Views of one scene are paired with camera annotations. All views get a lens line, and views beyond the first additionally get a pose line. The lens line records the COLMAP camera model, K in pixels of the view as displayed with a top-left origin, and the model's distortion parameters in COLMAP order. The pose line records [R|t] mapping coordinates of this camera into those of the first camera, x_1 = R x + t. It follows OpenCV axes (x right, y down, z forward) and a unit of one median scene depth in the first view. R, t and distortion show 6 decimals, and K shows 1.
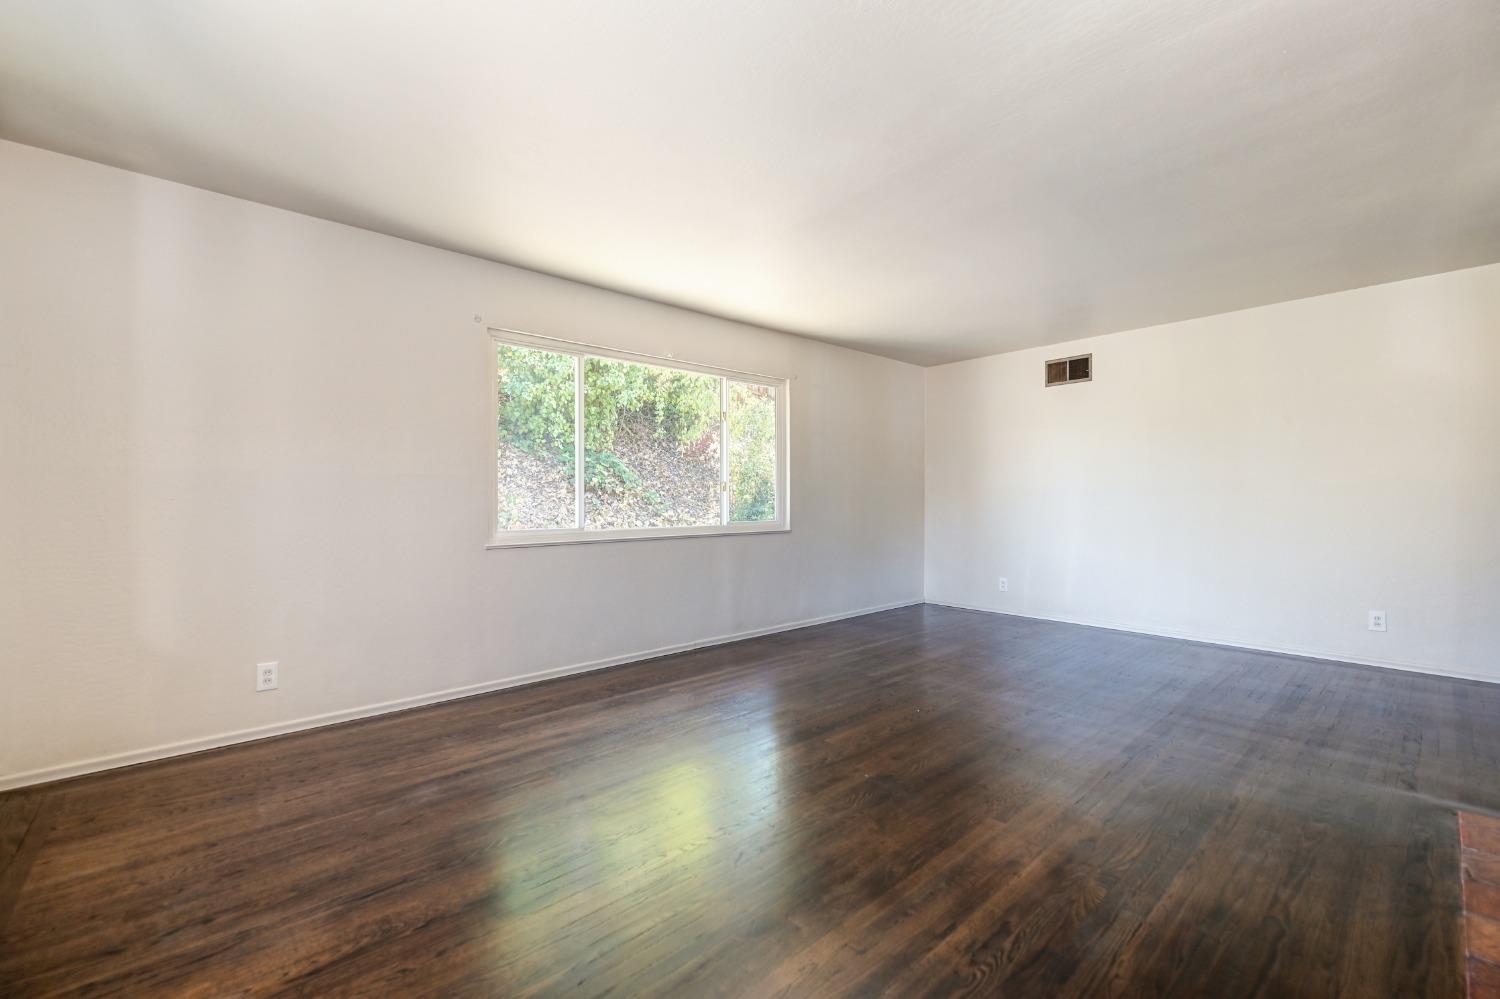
lens RADIAL K [[615.0, 0, 756.6], [0, 615.0, 506.6], [0, 0, 1]] dist [-0.000358, -0.000039]
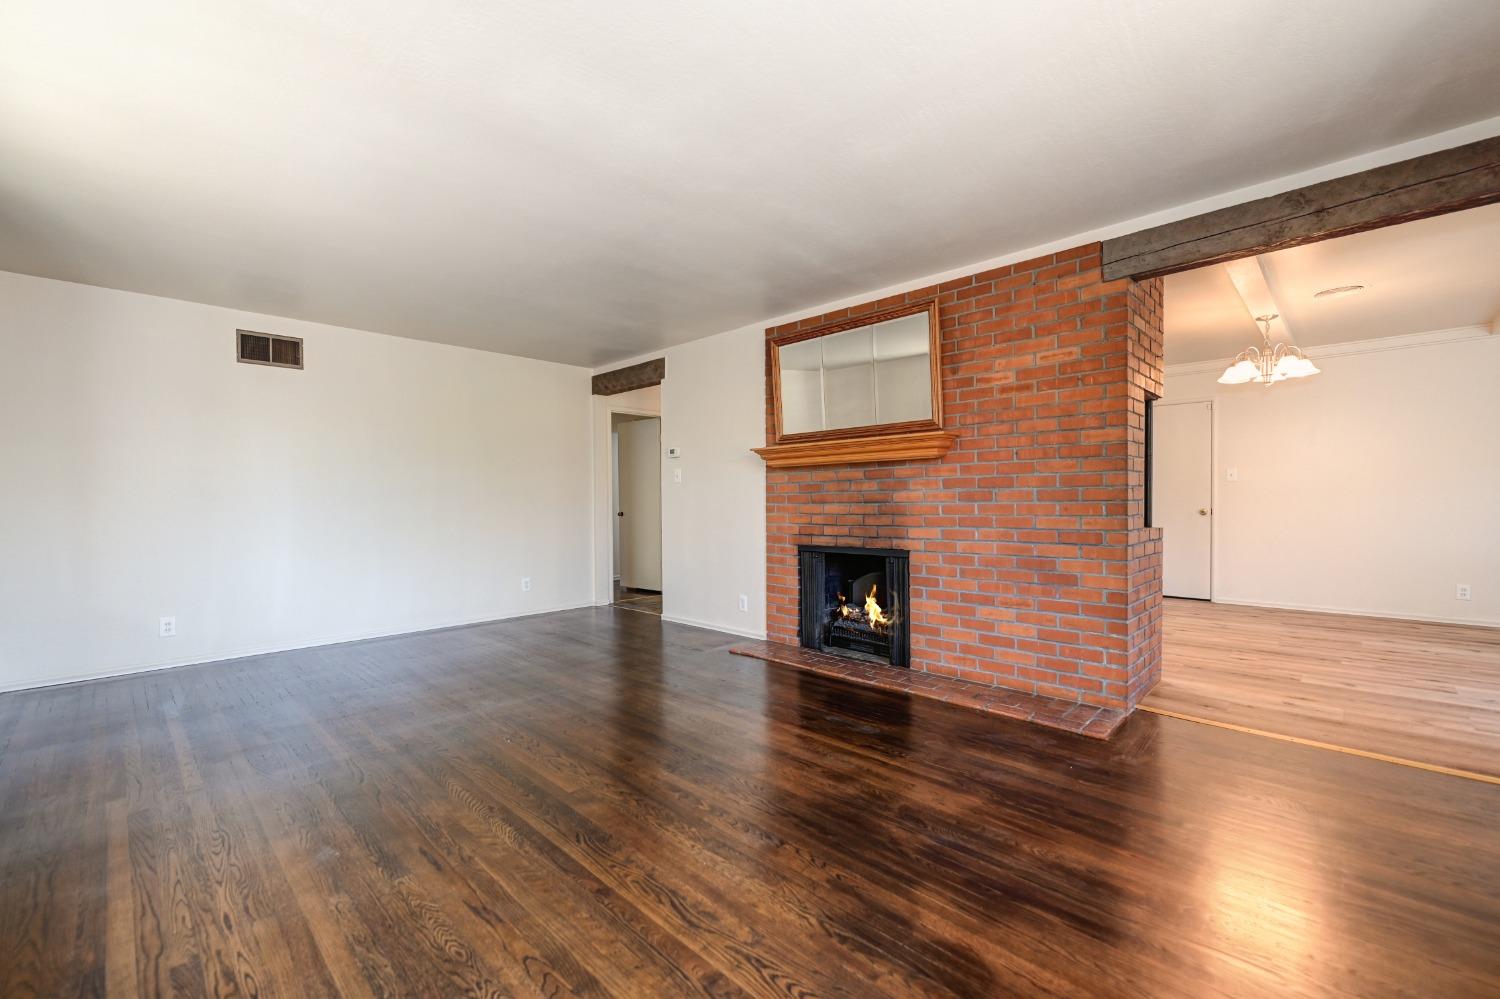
lens RADIAL K [[615.0, 0, 756.6], [0, 615.0, 506.6], [0, 0, 1]] dist [-0.000358, -0.000039]
pose [[-0.071560, -0.007142, 0.997411, -0.415644], [0.021351, 0.999734, 0.008691, -0.002689], [-0.997208, 0.021918, -0.071389, 0.456129]]
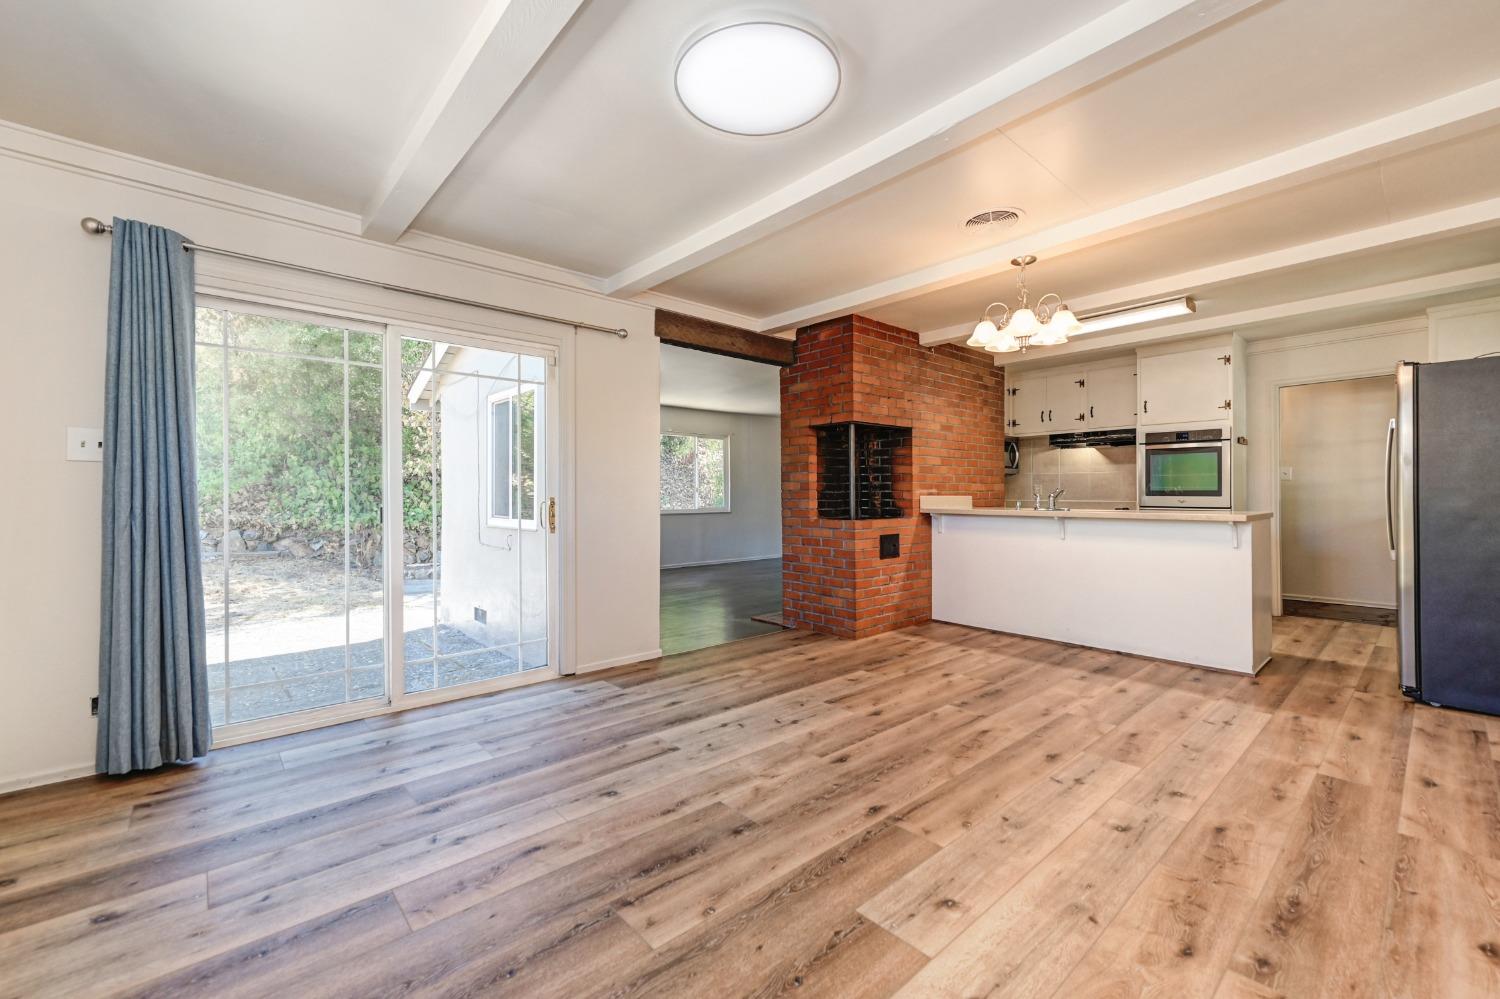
lens RADIAL K [[619.6, 0, 748.8], [0, 619.6, 497.3], [0, 0, 1]] dist [0.011438, -0.000484]
pose [[0.999970, 0.006074, -0.004789, 0.134646], [-0.006121, 0.999932, -0.009961, 0.011795], [0.004728, 0.009990, 0.999939, -1.064232]]
